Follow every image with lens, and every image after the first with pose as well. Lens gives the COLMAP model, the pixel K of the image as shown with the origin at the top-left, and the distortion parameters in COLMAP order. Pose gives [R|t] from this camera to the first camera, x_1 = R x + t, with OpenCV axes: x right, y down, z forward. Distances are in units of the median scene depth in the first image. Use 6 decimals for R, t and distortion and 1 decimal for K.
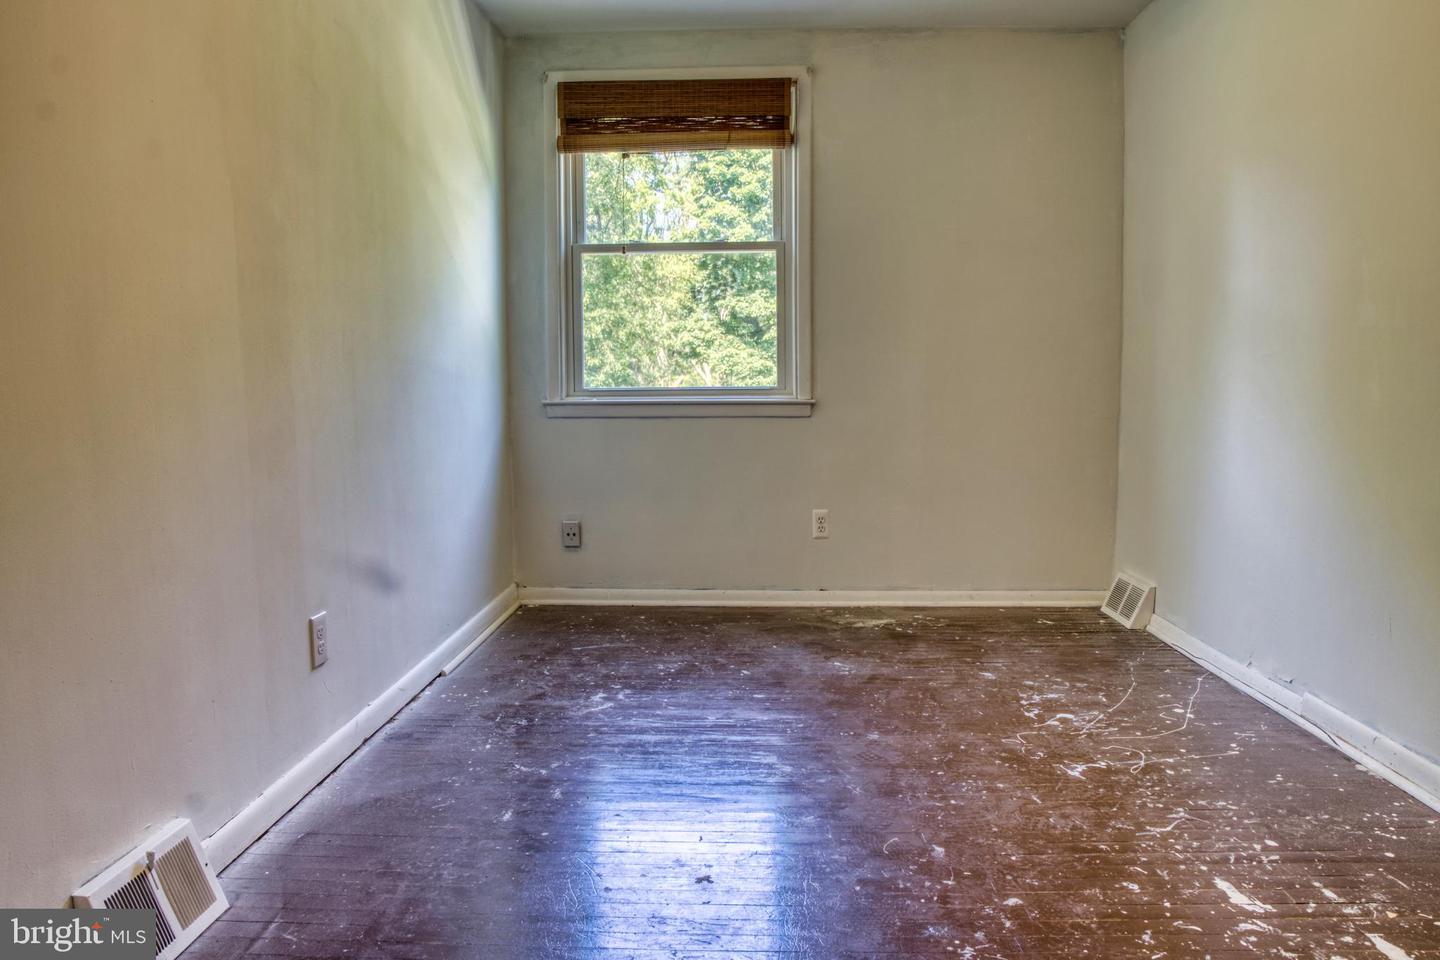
lens RADIAL K [[1023.7, 0, 709.0], [0, 1023.7, 467.2], [0, 0, 1]] dist [-0.097492, 0.067147]
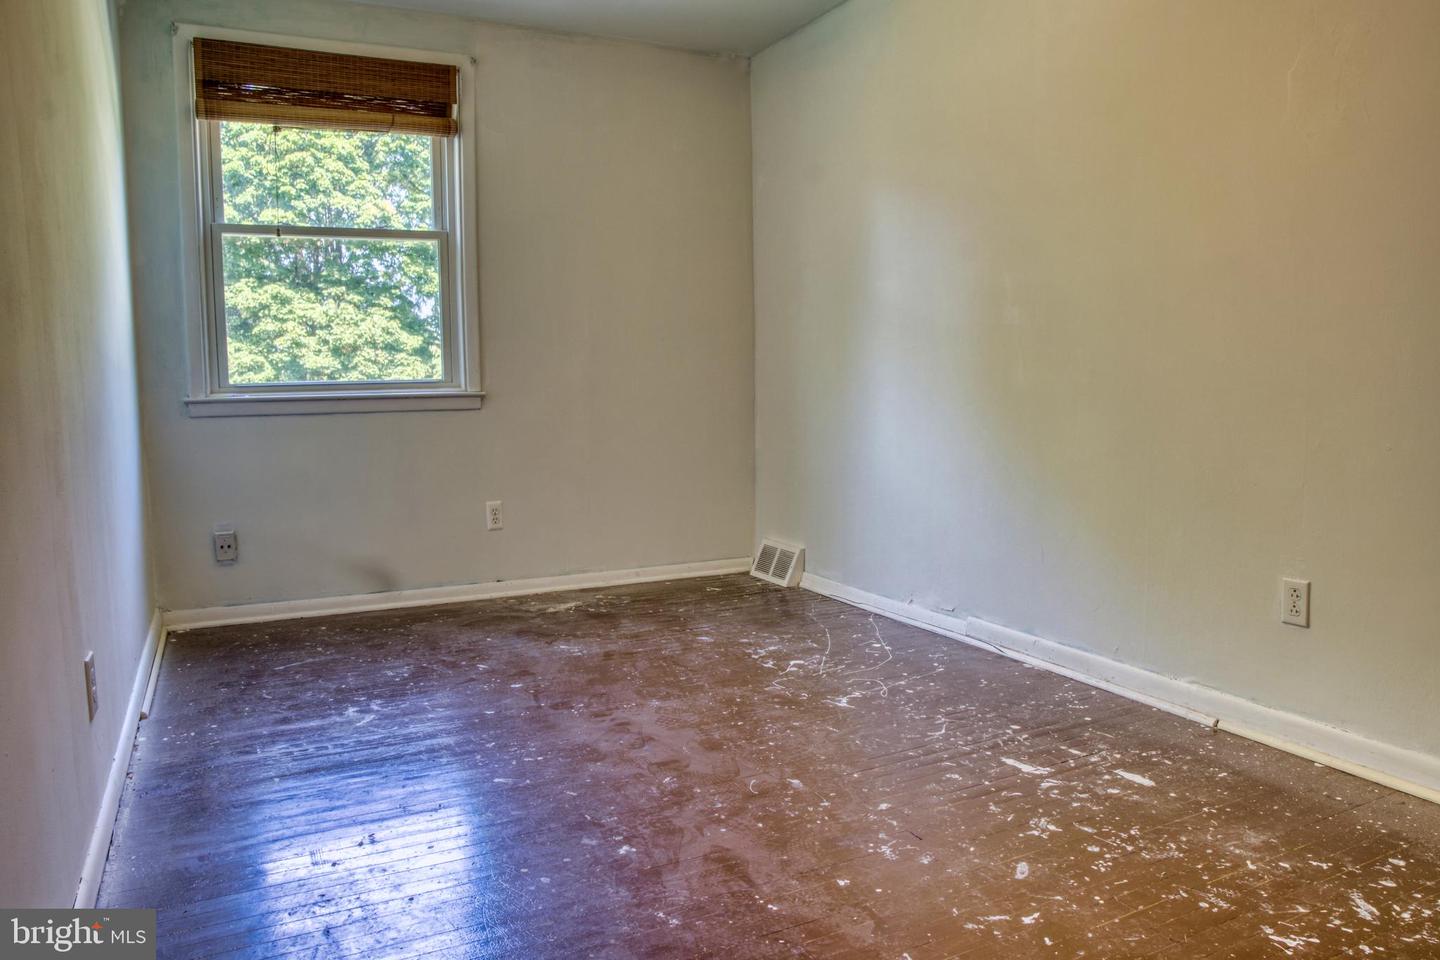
lens RADIAL K [[1023.7, 0, 721.3], [0, 1023.7, 469.6], [0, 0, 1]] dist [-0.097492, 0.067147]
pose [[0.872690, -0.049823, 0.485727, -0.198617], [0.045912, 0.998746, 0.019957, 0.000582], [-0.486112, 0.004884, 0.873883, 0.019292]]
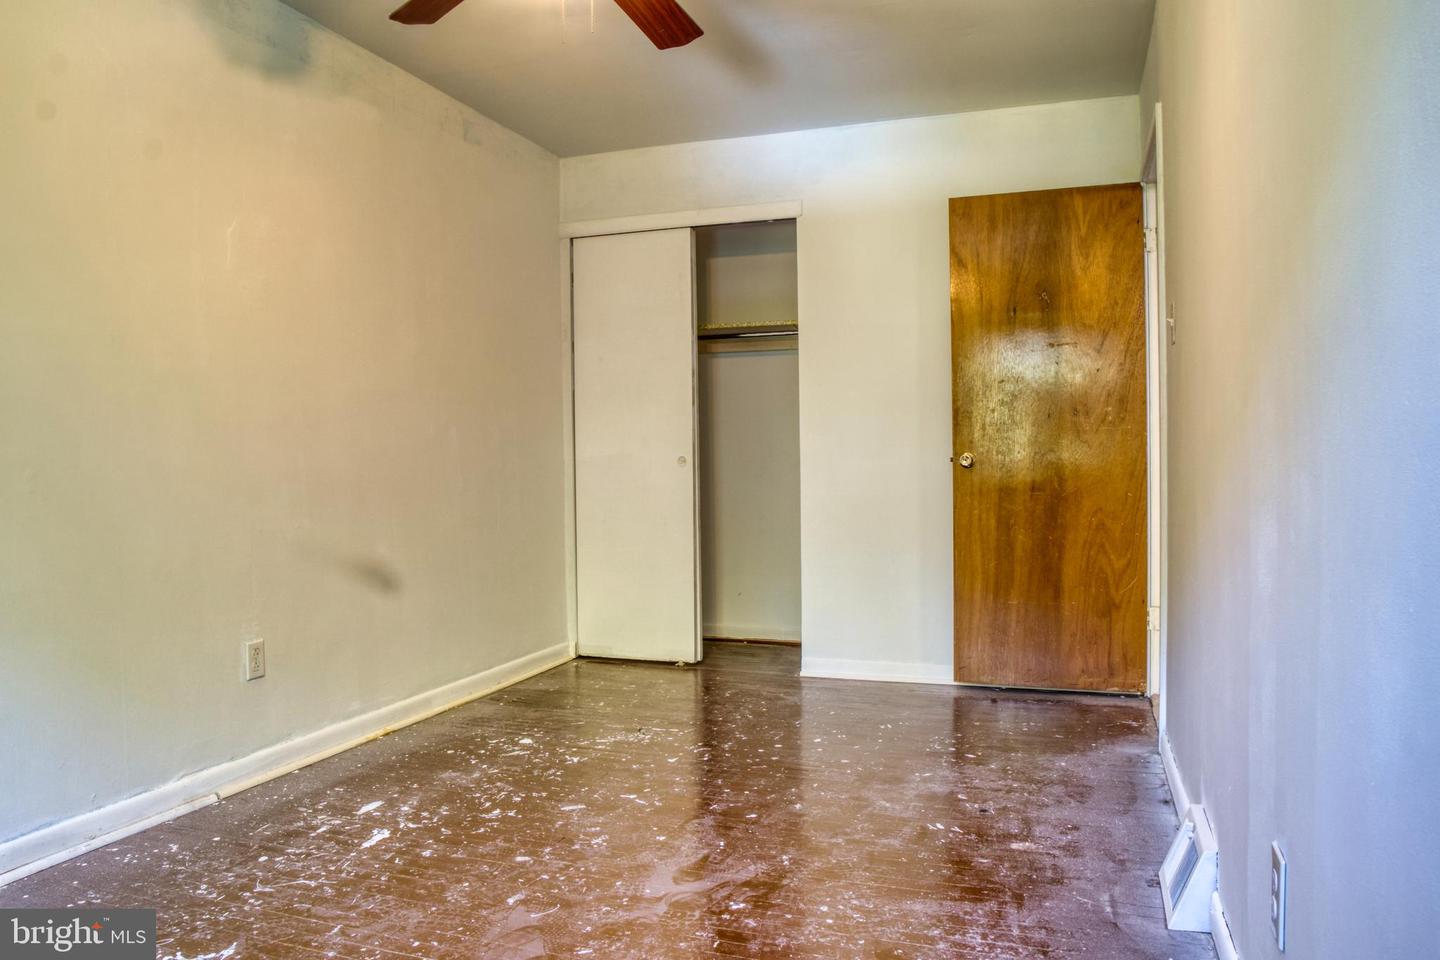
lens RADIAL K [[1023.7, 0, 720.2], [0, 1023.7, 480.6], [0, 0, 1]] dist [-0.097492, 0.067147]
pose [[-0.958561, 0.012917, 0.284593, -0.152011], [0.040581, 0.994975, 0.091526, -0.079121], [-0.281981, 0.099283, -0.954269, 0.990965]]
